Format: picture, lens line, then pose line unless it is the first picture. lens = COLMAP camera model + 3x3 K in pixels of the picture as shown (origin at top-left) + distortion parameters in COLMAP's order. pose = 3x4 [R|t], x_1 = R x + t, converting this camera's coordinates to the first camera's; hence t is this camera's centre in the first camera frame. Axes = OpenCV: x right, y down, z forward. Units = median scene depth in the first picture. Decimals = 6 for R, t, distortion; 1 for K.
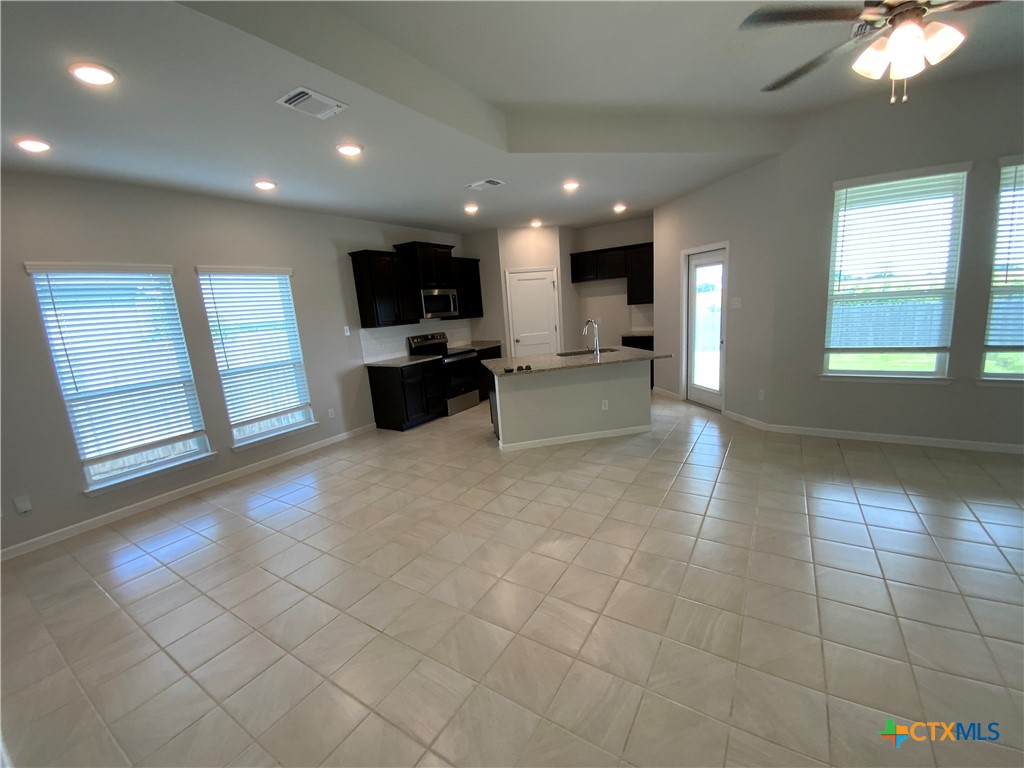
lens RADIAL K [[417.2, 0, 516.3], [0, 417.2, 383.2], [0, 0, 1]] dist [0.011808, -0.007057]
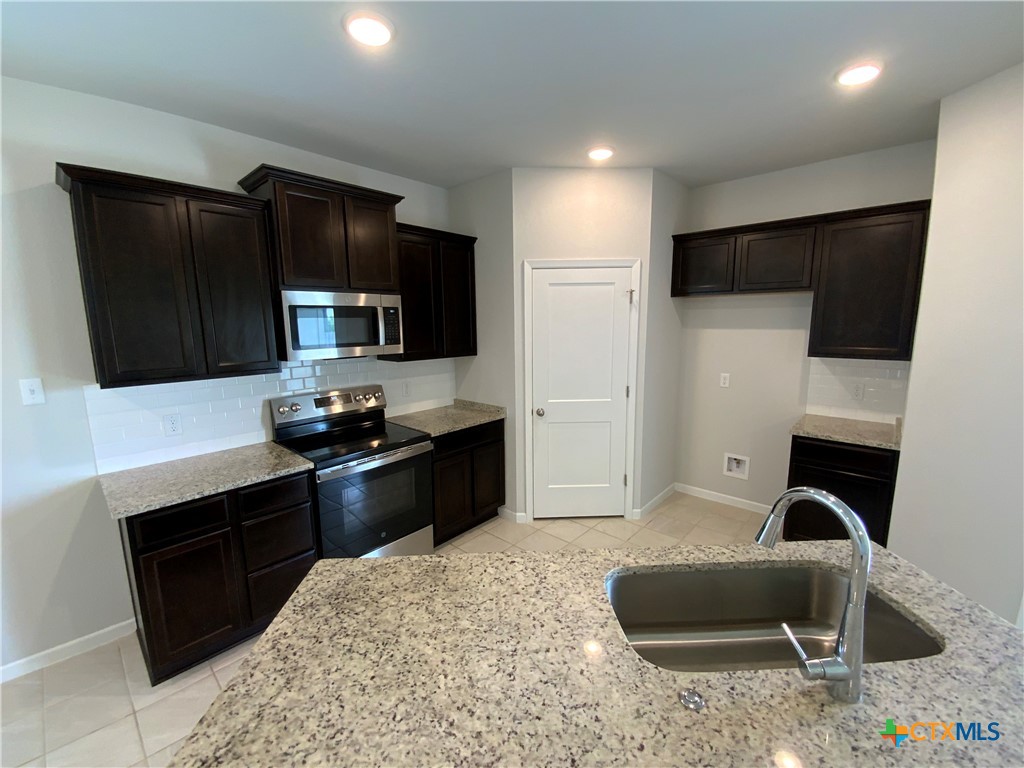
lens RADIAL K [[417.2, 0, 513.1], [0, 417.2, 380.0], [0, 0, 1]] dist [0.011808, -0.007057]
pose [[0.981016, 0.090437, -0.171549, 0.068515], [-0.096111, 0.995056, -0.025042, -0.168632], [0.168436, 0.041054, 0.984857, 0.726400]]
